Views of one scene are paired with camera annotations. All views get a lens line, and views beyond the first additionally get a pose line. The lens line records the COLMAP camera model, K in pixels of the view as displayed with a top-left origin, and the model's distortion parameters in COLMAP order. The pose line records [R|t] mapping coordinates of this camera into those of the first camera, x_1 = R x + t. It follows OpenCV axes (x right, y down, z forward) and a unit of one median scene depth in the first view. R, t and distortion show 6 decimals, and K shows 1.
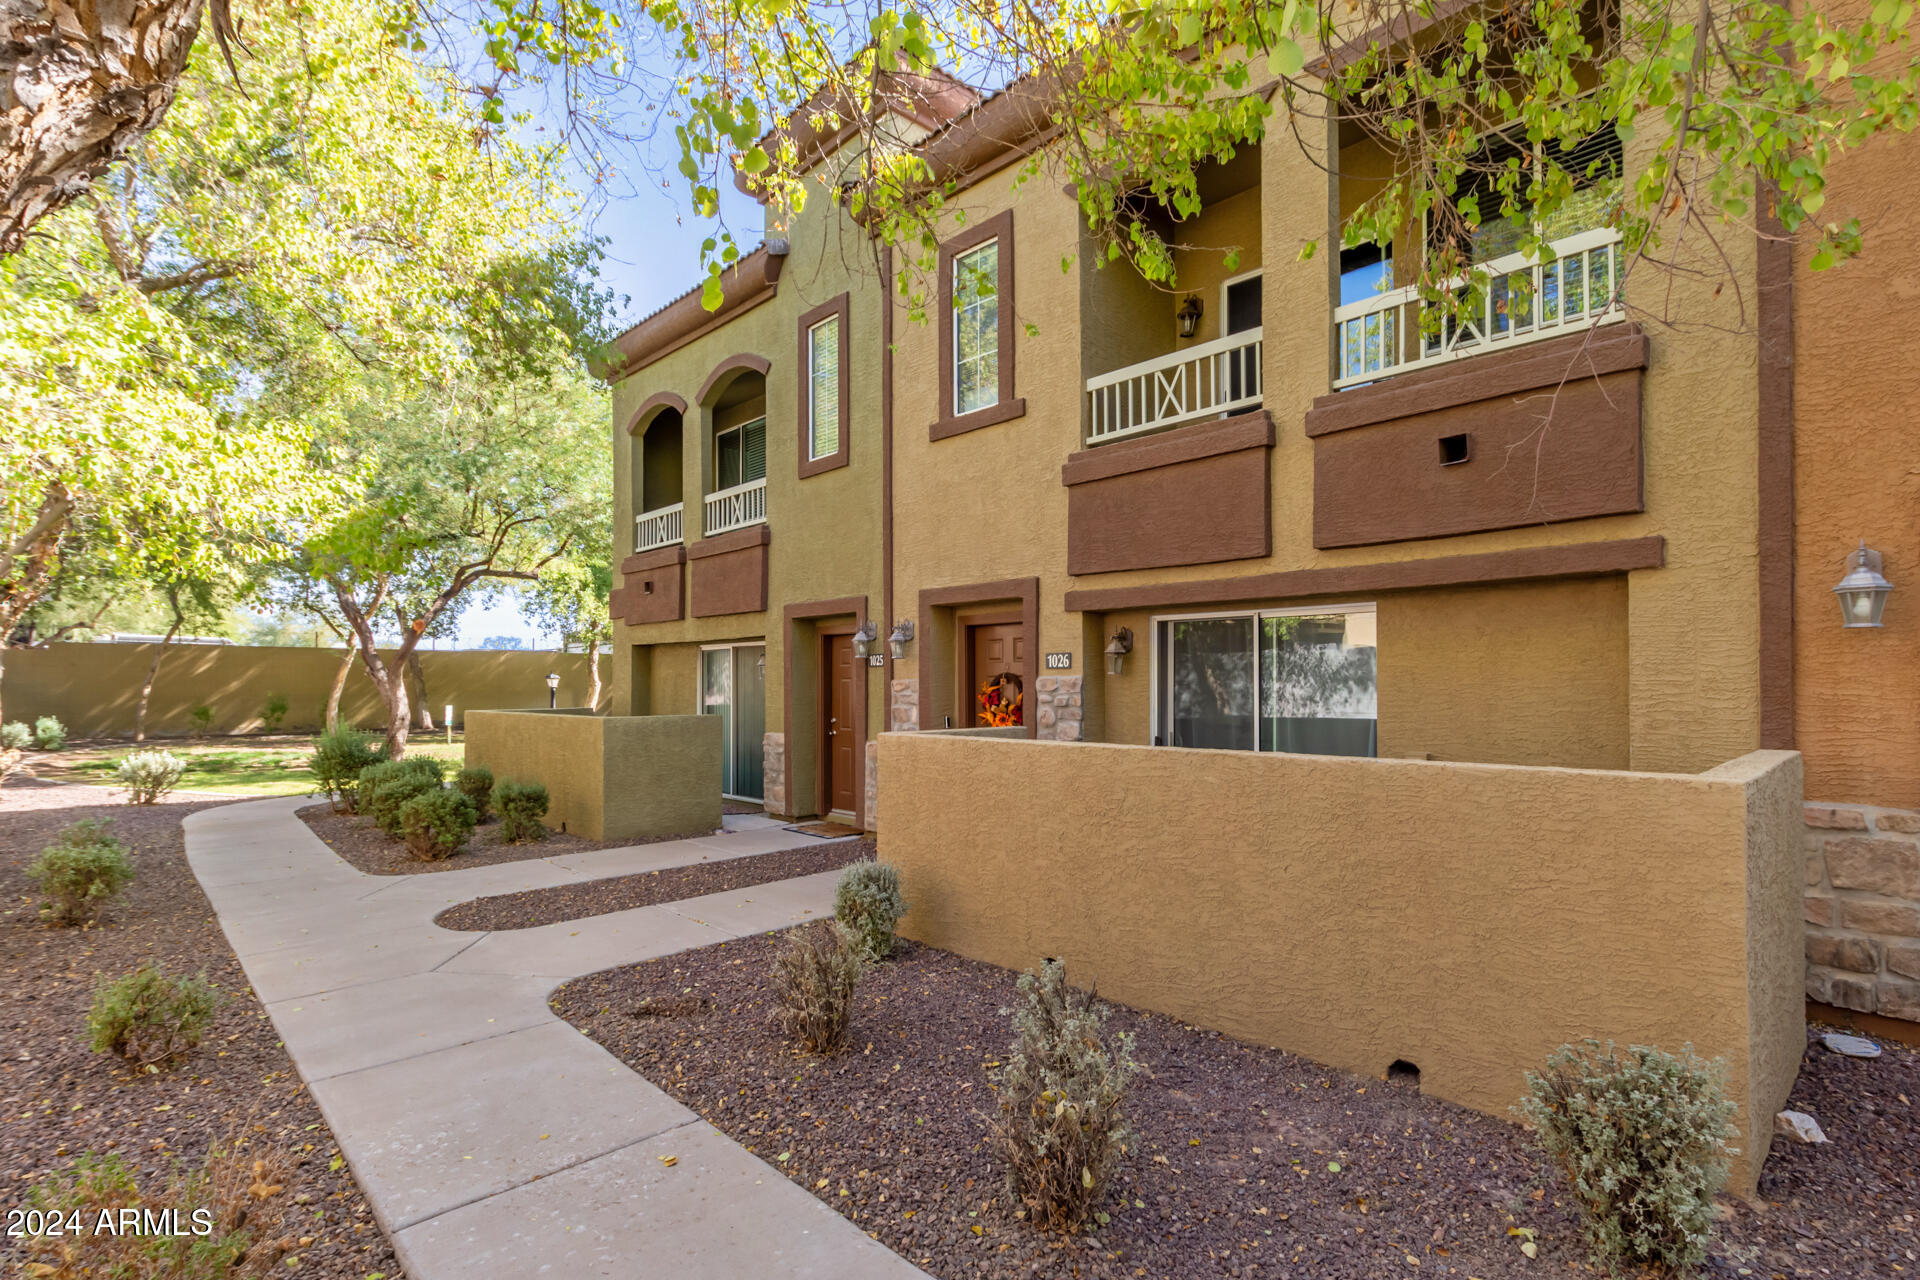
lens RADIAL K [[921.6, 0, 958.1], [0, 921.6, 673.4], [0, 0, 1]] dist [0.006181, 0.000266]
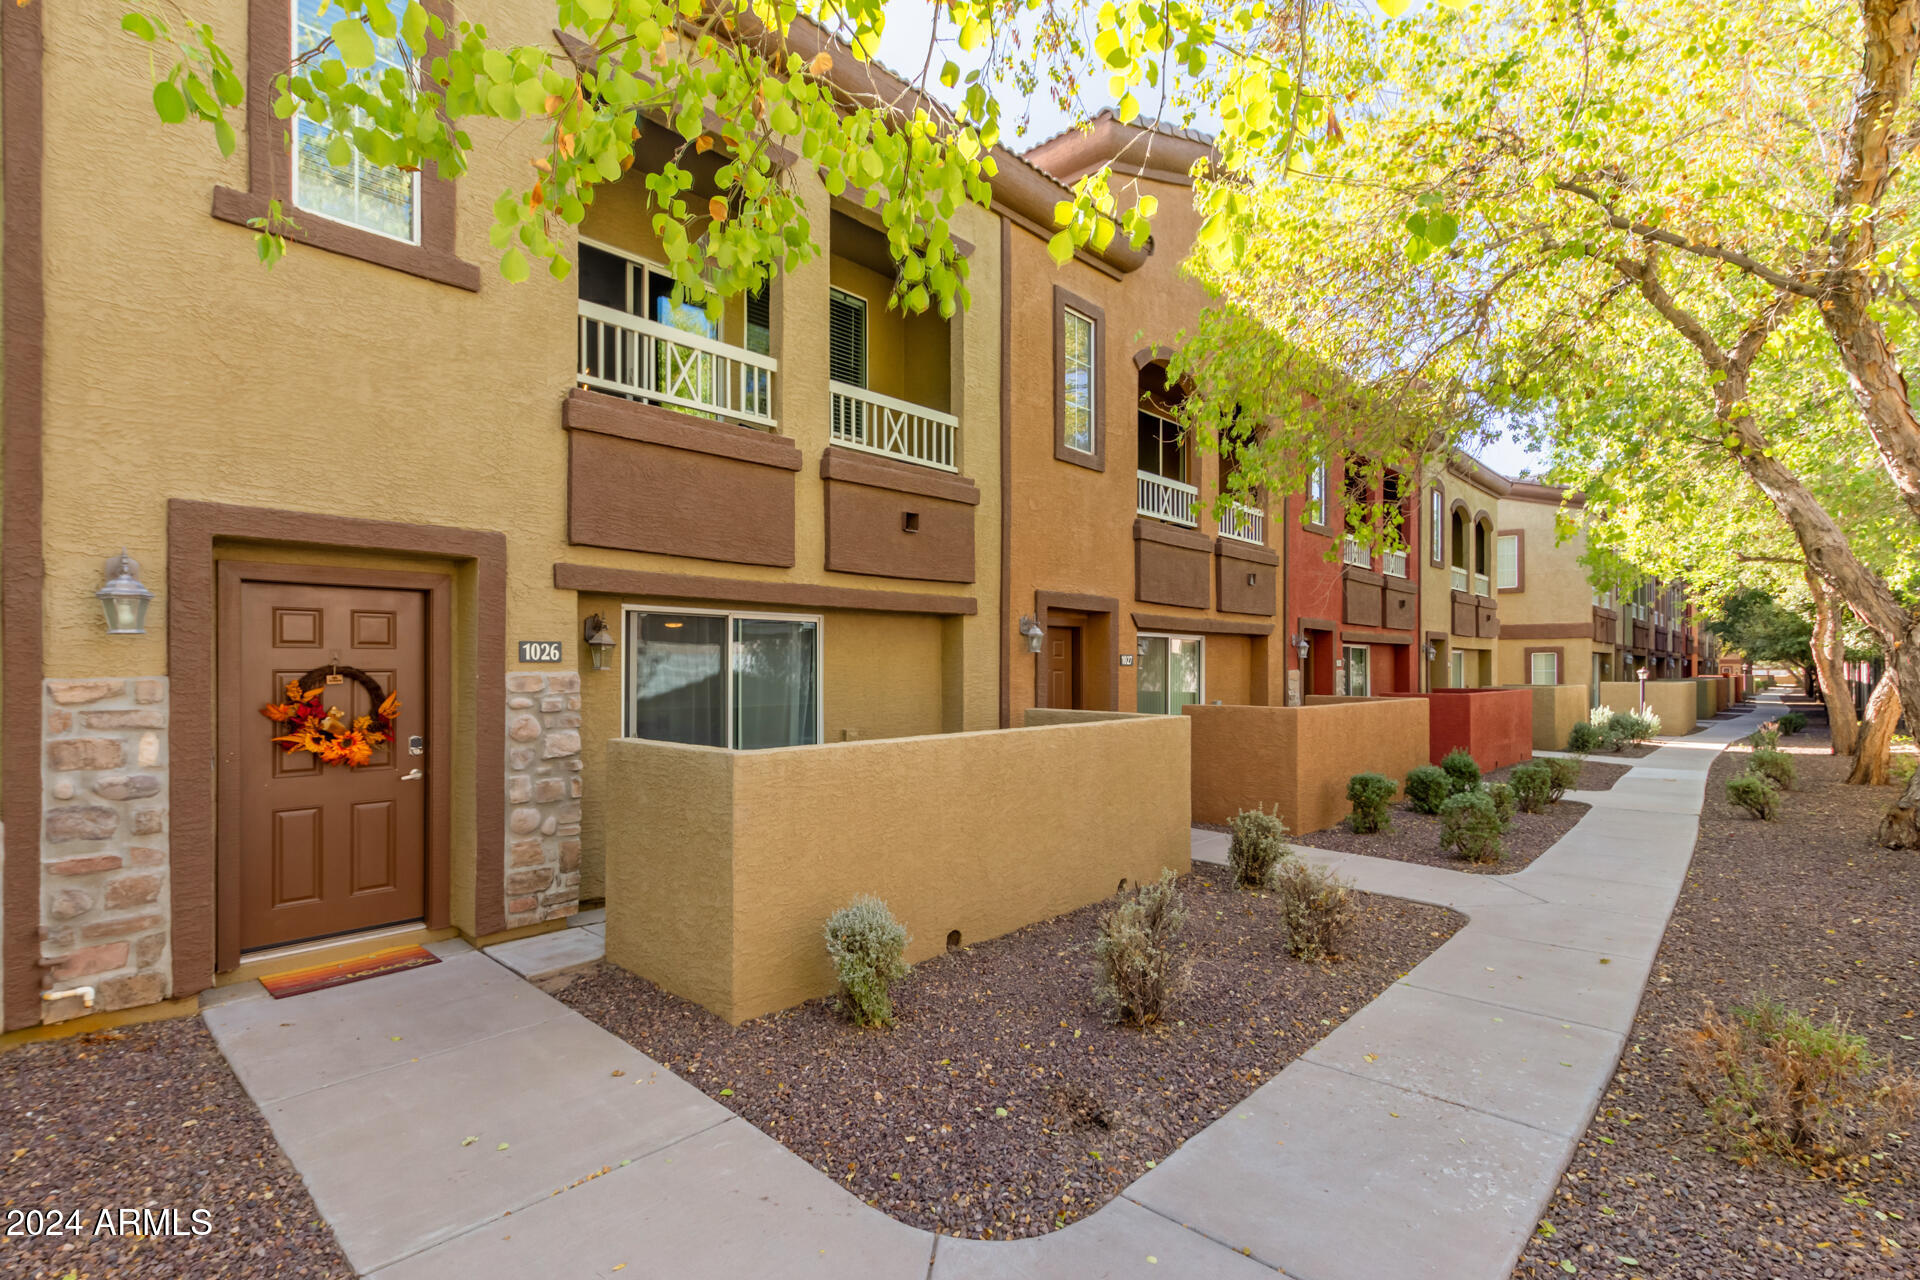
lens RADIAL K [[921.6, 0, 958.1], [0, 921.6, 673.4], [0, 0, 1]] dist [0.006181, 0.000266]
pose [[-0.070030, -0.003966, 0.997537, -0.701054], [-0.010137, 0.999943, 0.003264, -0.002191], [-0.997493, -0.009884, -0.070066, 0.752878]]
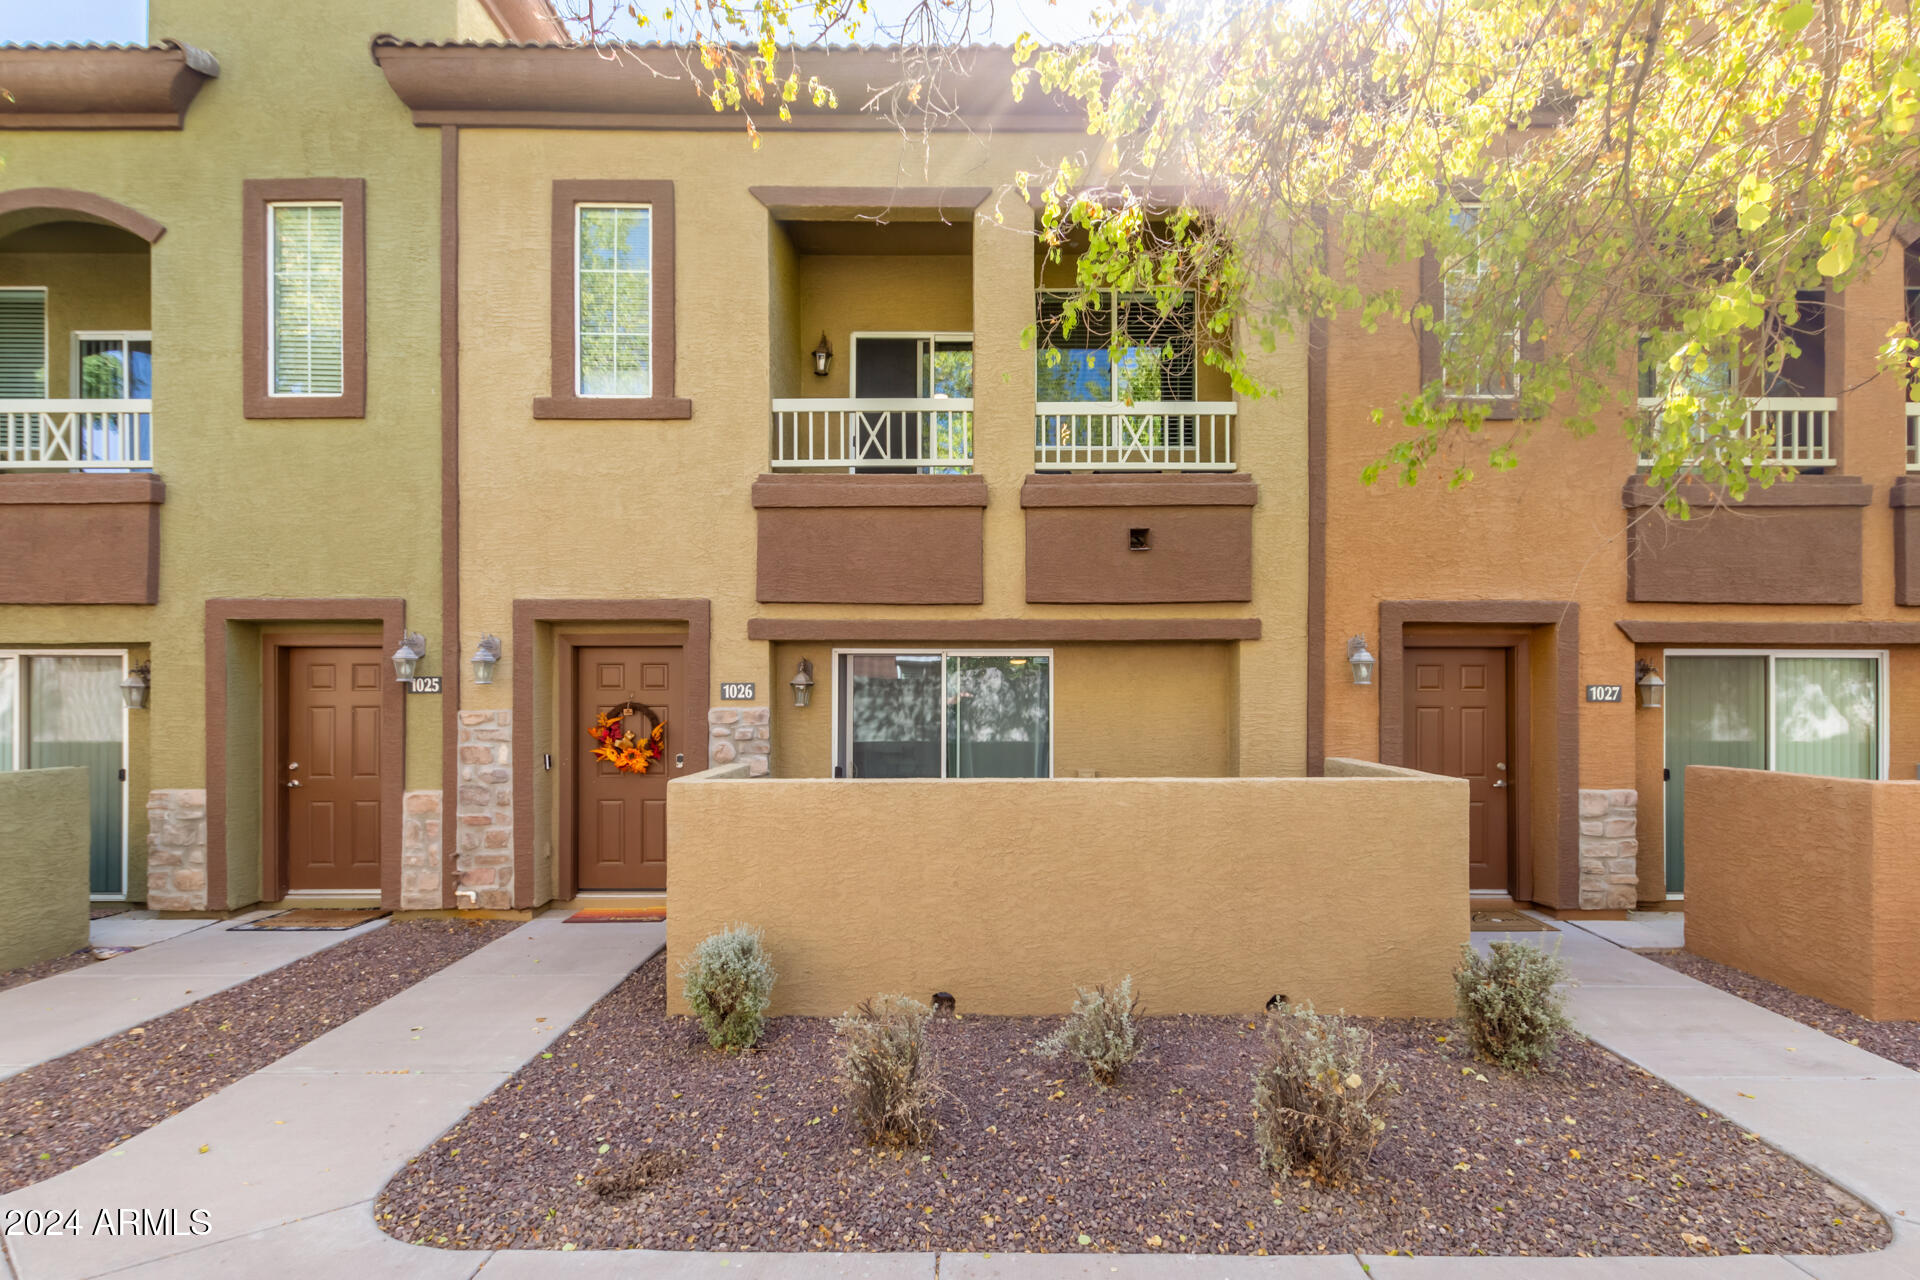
lens RADIAL K [[922.8, 0, 952.1], [0, 922.8, 696.7], [0, 0, 1]] dist [0.006514, 0.000373]
pose [[0.694449, 0.002015, 0.719539, -0.438361], [-0.008890, 0.999944, 0.005779, -0.016461], [-0.719487, -0.010410, 0.694428, 0.201718]]
